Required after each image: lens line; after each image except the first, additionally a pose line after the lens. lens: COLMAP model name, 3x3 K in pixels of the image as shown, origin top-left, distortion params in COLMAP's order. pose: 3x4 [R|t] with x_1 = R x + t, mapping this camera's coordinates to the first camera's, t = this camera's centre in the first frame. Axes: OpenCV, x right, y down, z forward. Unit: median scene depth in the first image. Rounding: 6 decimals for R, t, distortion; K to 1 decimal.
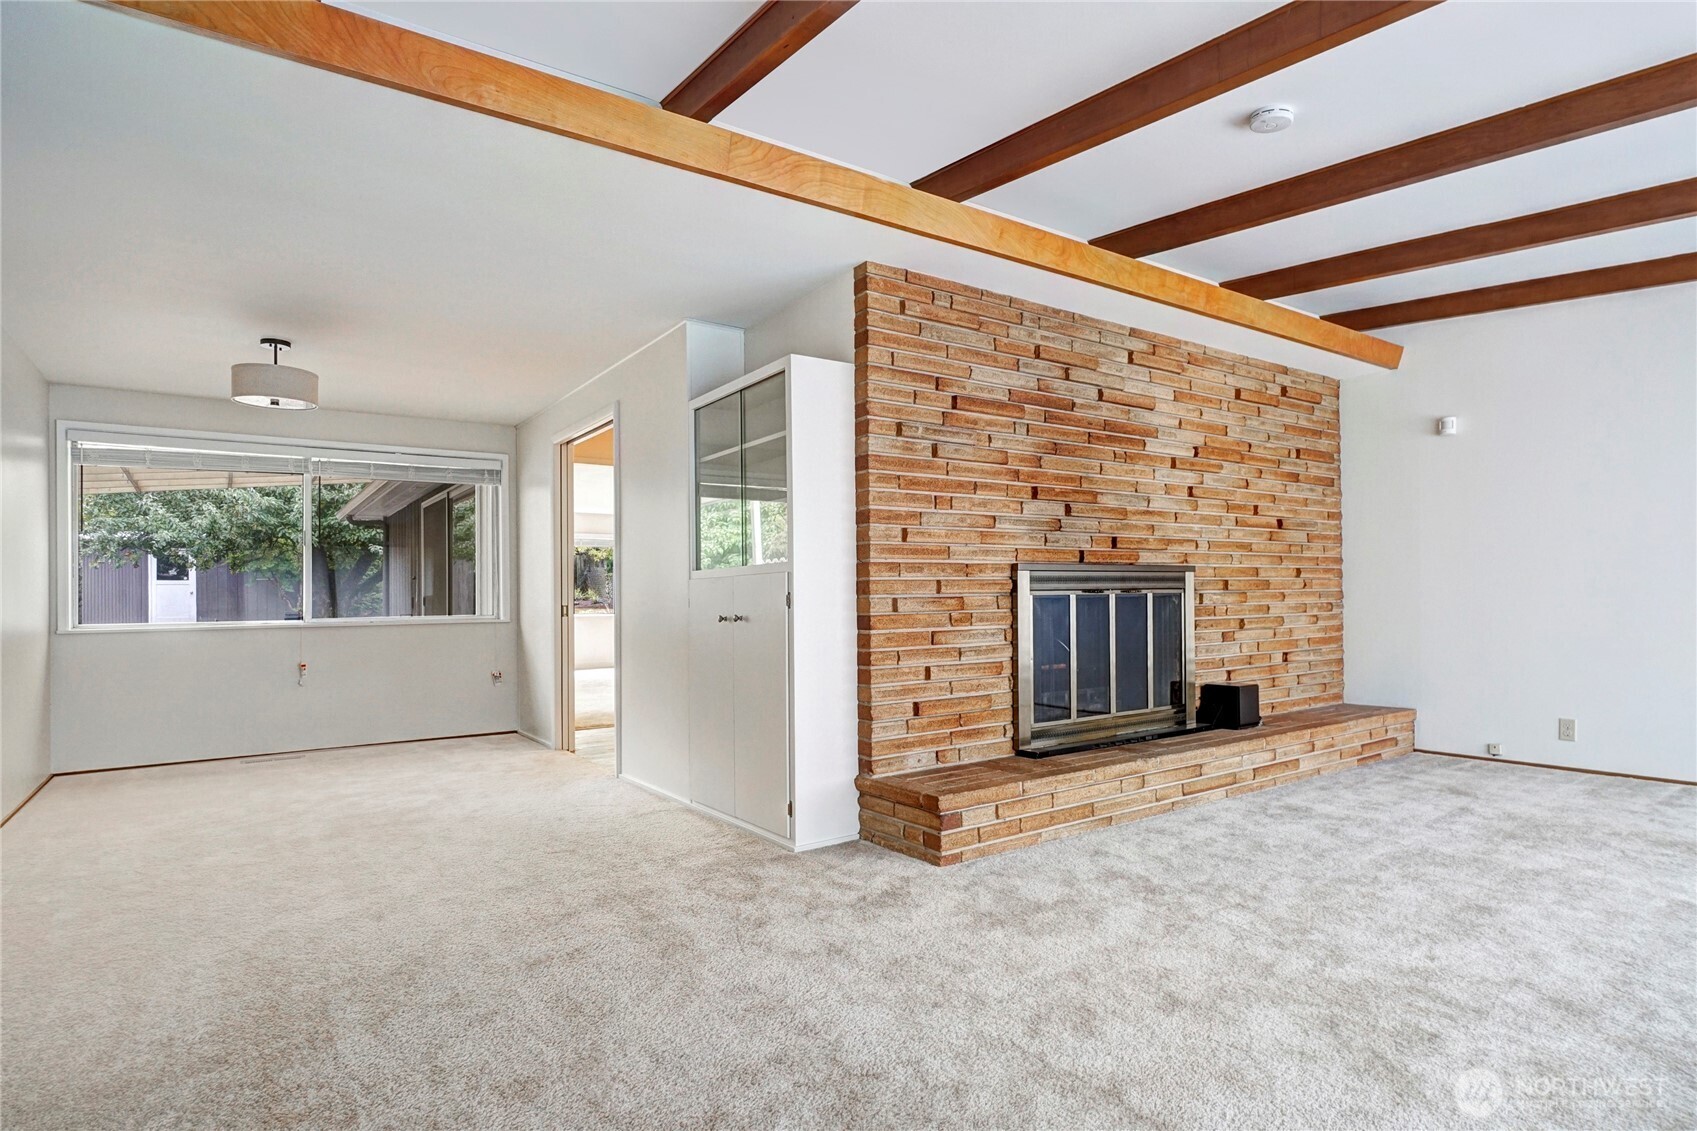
lens RADIAL K [[892.2, 0, 847.8], [0, 892.2, 526.4], [0, 0, 1]] dist [0.015703, 0.000008]
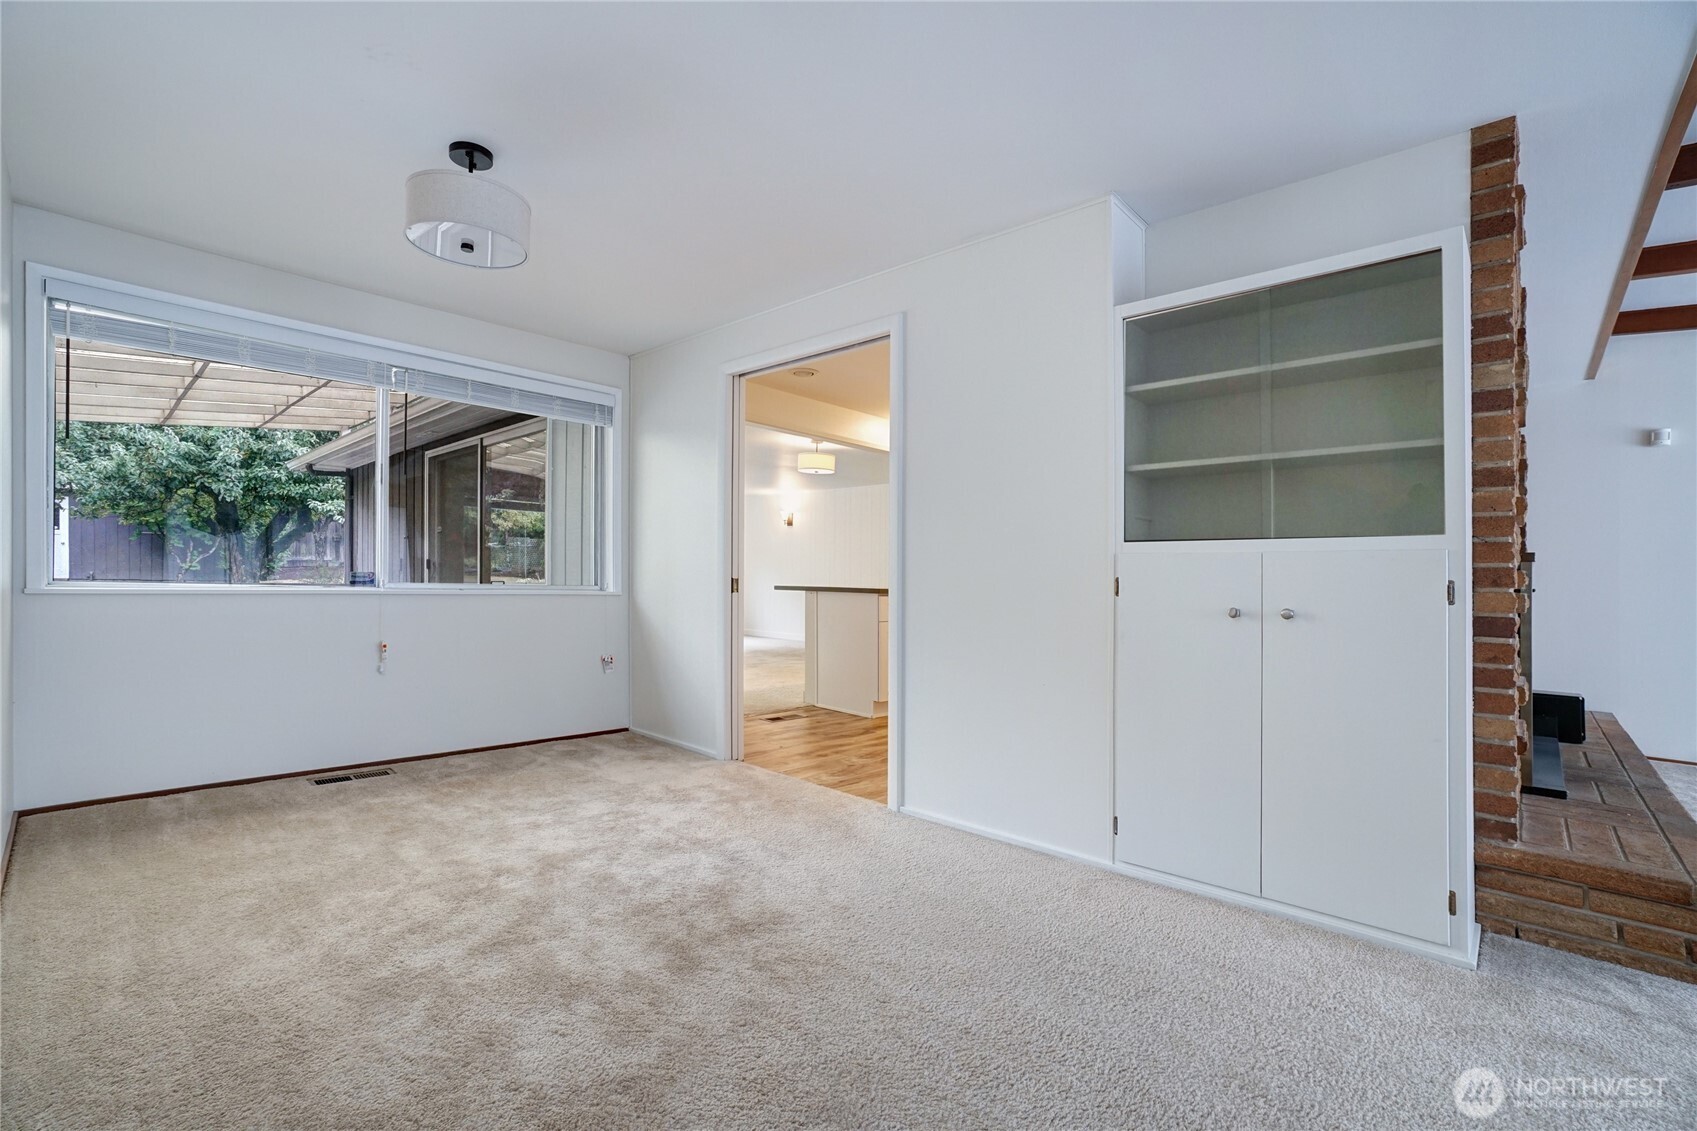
lens RADIAL K [[761.6, 0, 848.8], [0, 761.6, 547.7], [0, 0, 1]] dist [-0.059939, 0.023901]
pose [[0.976989, 0.046107, 0.208247, -0.345337], [-0.054514, 0.997906, 0.034809, 0.030069], [-0.206206, -0.045360, 0.977457, 0.308284]]
